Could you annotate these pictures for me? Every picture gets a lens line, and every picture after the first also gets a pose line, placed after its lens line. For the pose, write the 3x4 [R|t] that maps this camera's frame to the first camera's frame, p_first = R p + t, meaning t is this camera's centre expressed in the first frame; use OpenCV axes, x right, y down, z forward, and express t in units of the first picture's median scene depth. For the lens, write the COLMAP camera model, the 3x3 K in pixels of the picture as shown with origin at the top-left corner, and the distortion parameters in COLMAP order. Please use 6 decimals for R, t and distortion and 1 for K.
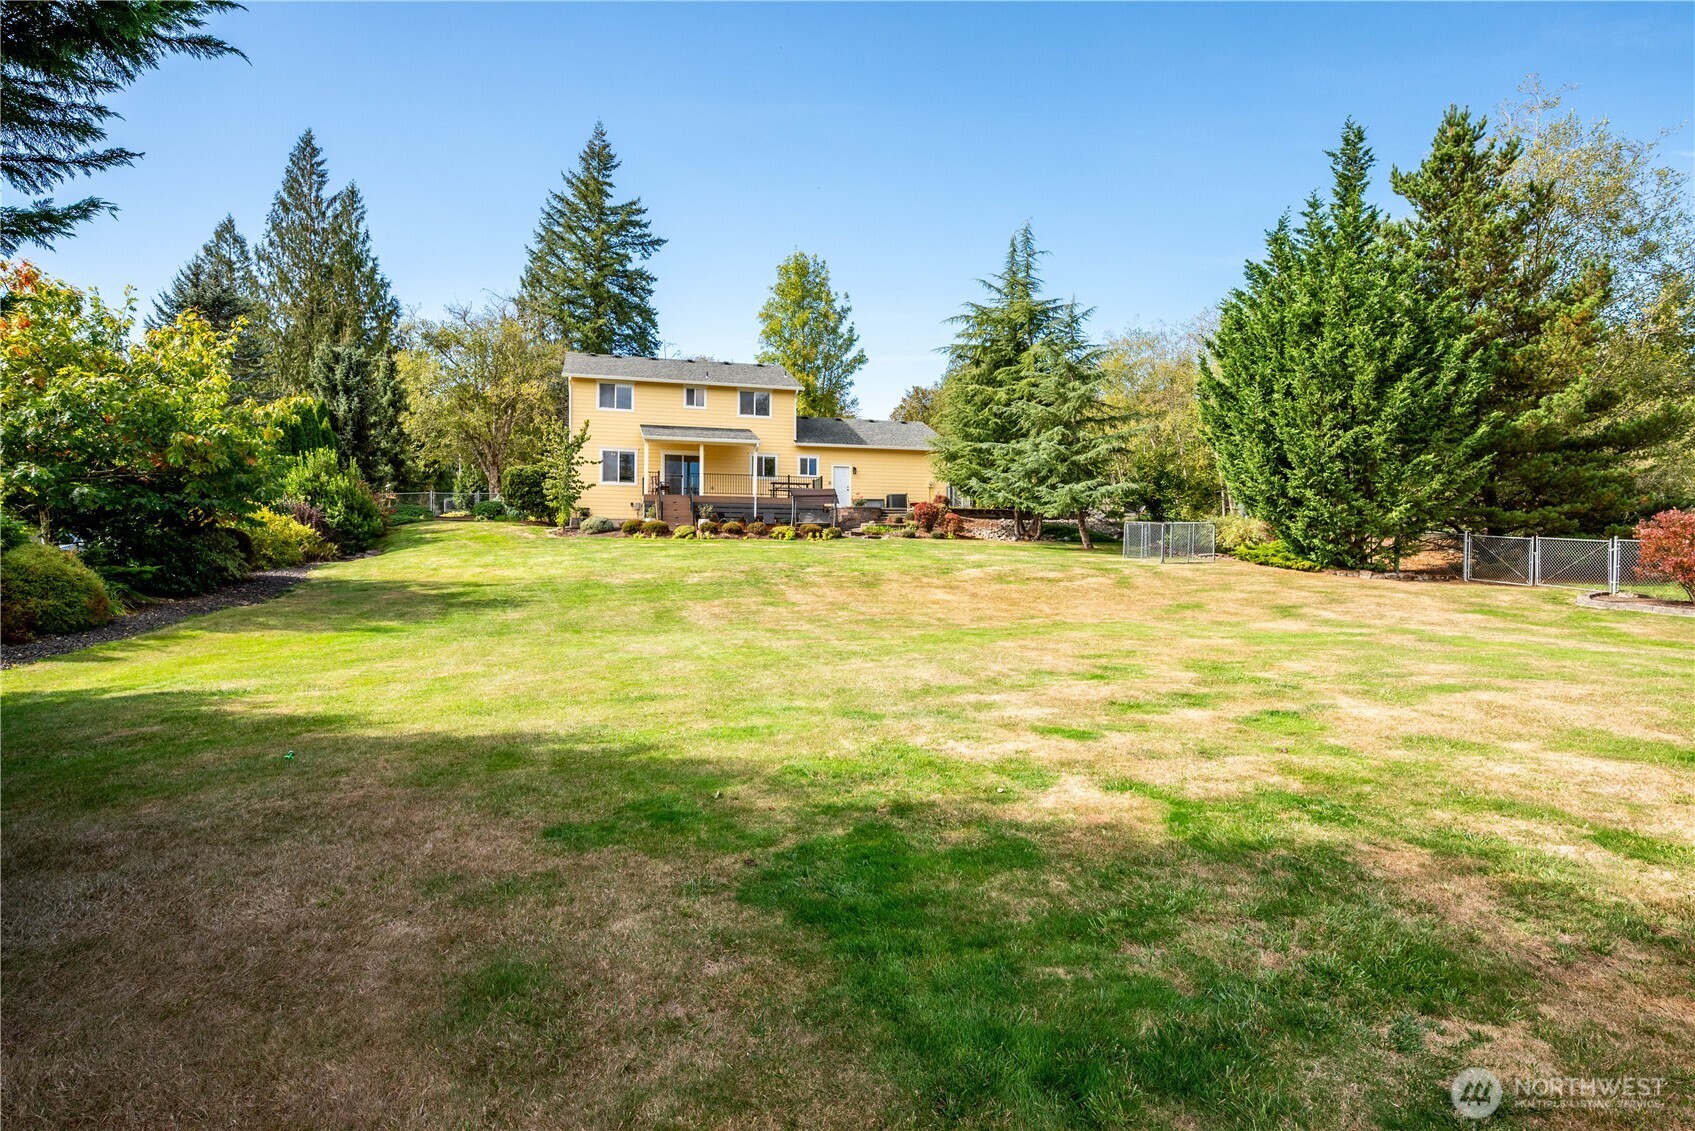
lens RADIAL K [[901.4, 0, 847.4], [0, 901.4, 563.4], [0, 0, 1]] dist [-0.001170, -0.001424]
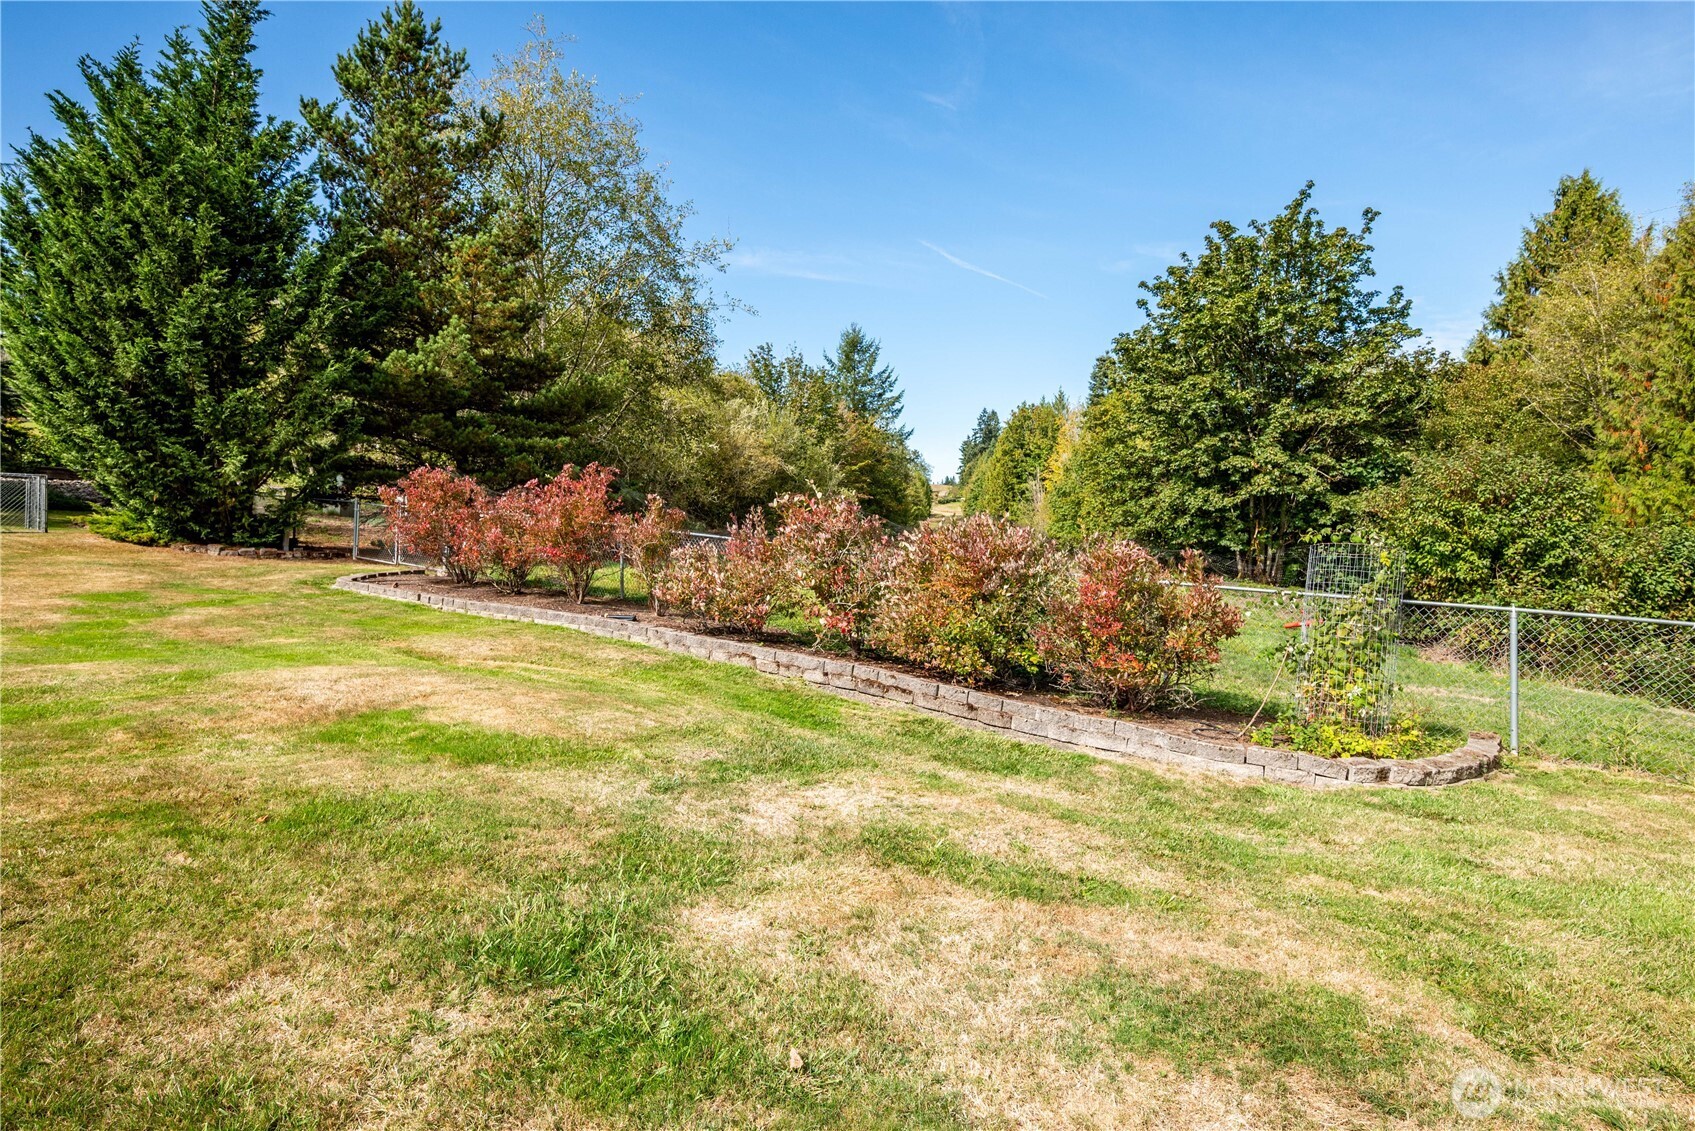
lens RADIAL K [[901.4, 0, 845.3], [0, 901.4, 565.5], [0, 0, 1]] dist [-0.001170, -0.001424]
pose [[0.789368, 0.007482, 0.613875, 0.511235], [-0.012170, 0.999920, 0.003462, 0.015527], [-0.613800, -0.010204, 0.789395, 0.087163]]
